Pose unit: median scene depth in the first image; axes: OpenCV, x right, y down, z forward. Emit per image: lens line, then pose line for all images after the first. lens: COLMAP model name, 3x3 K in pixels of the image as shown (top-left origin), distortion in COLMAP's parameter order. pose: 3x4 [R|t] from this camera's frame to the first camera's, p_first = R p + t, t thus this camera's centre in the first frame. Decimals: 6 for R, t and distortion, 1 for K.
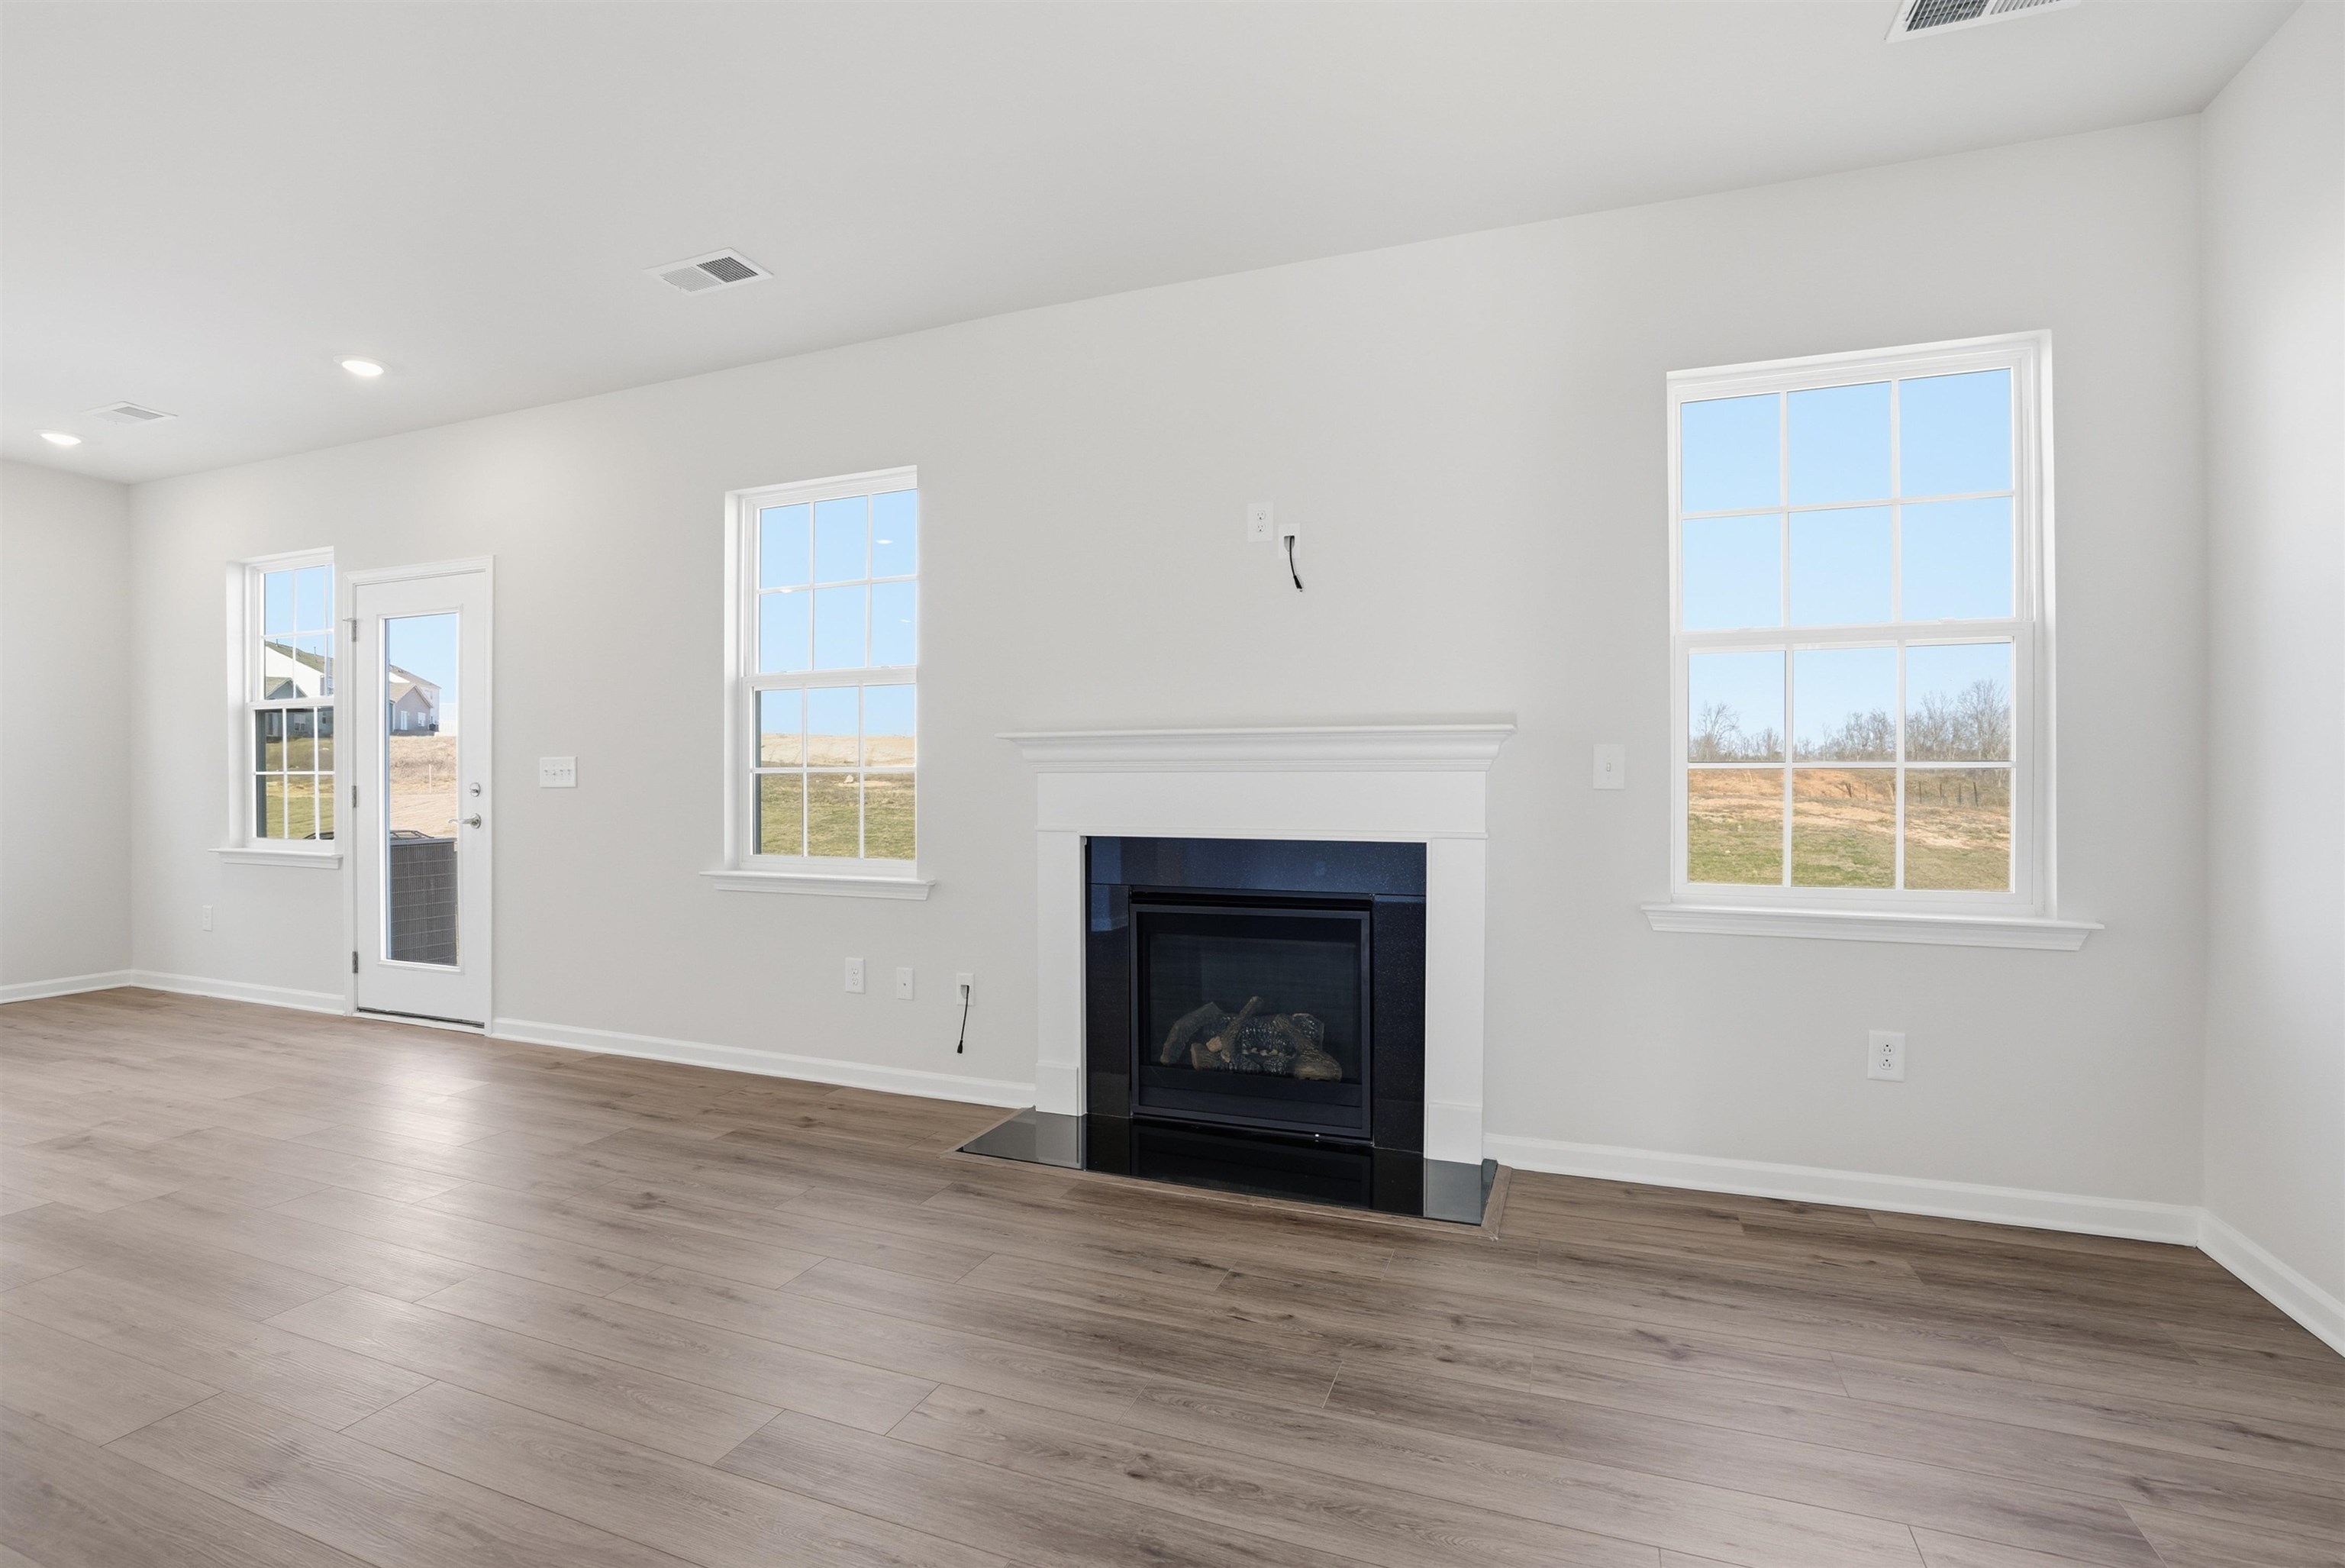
lens RADIAL K [[1097.0, 0, 1179.1], [0, 1097.0, 784.7], [0, 0, 1]] dist [-0.049425, 0.029099]
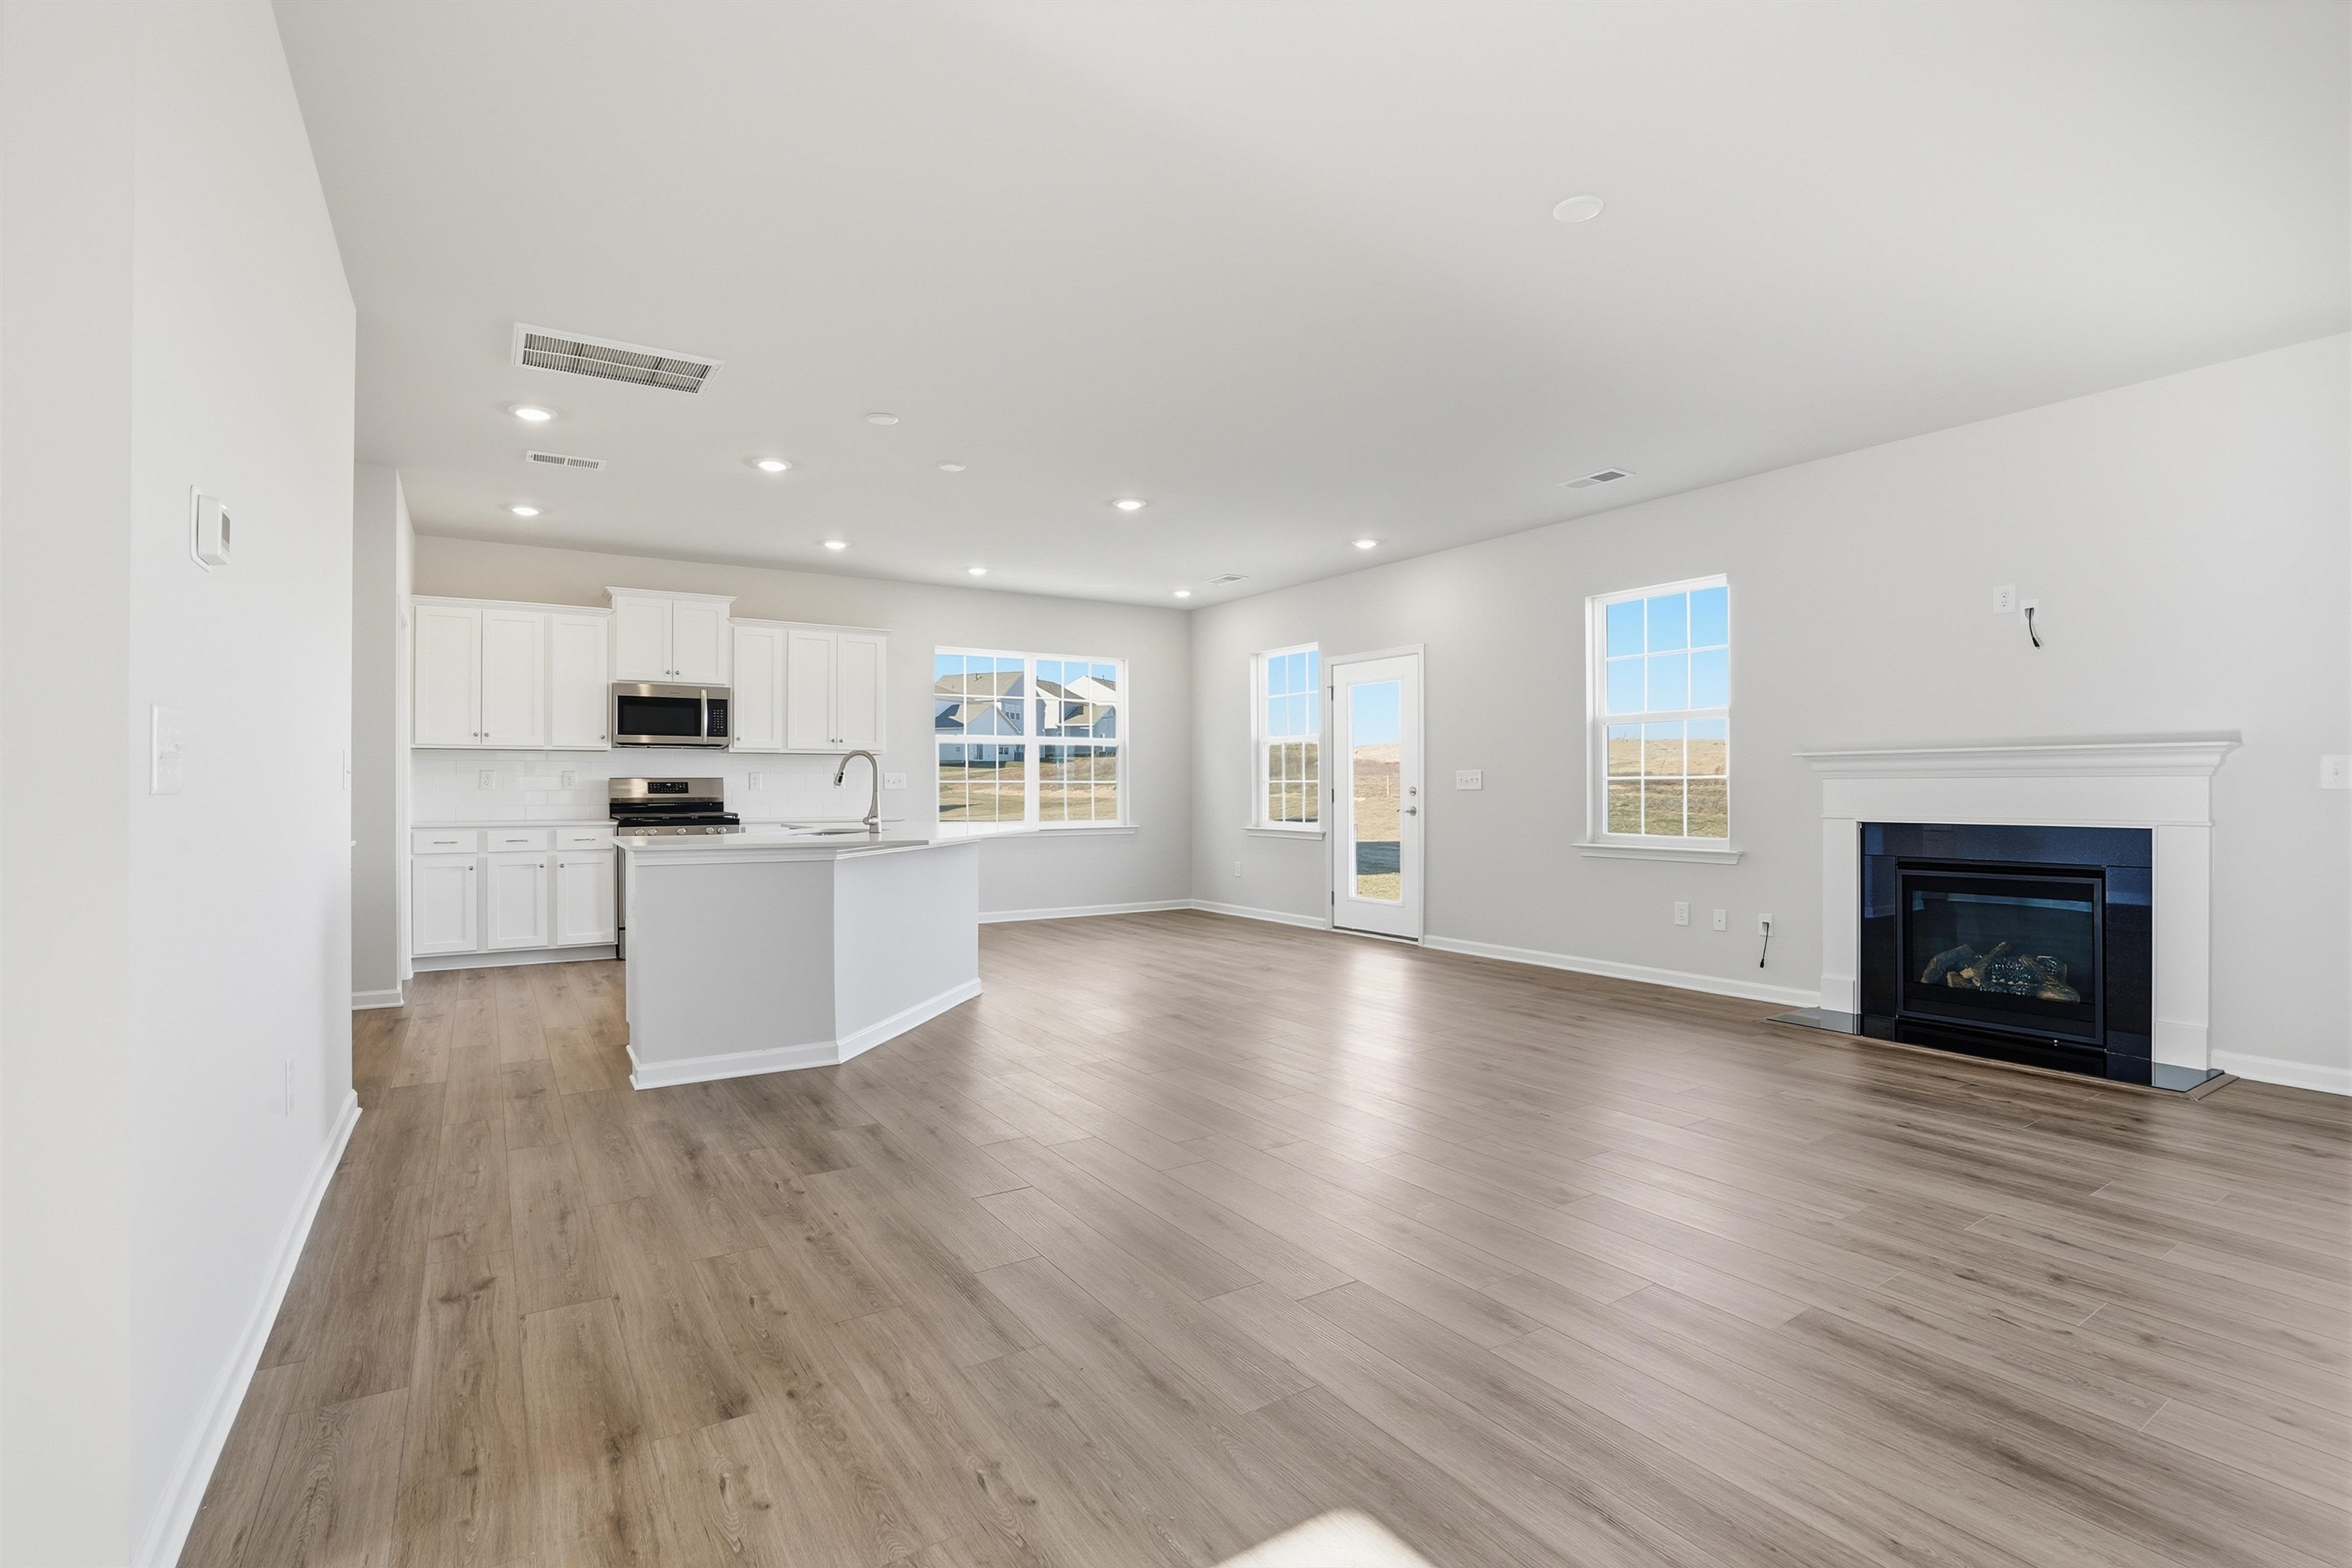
lens RADIAL K [[1100.3, 0, 1182.6], [0, 1100.3, 784.7], [0, 0, 1]] dist [-0.049425, 0.029099]
pose [[0.812267, -0.003614, -0.583274, 0.023620], [0.001693, 0.999991, -0.003838, 0.000937], [0.583283, 0.002130, 0.812266, -0.697679]]
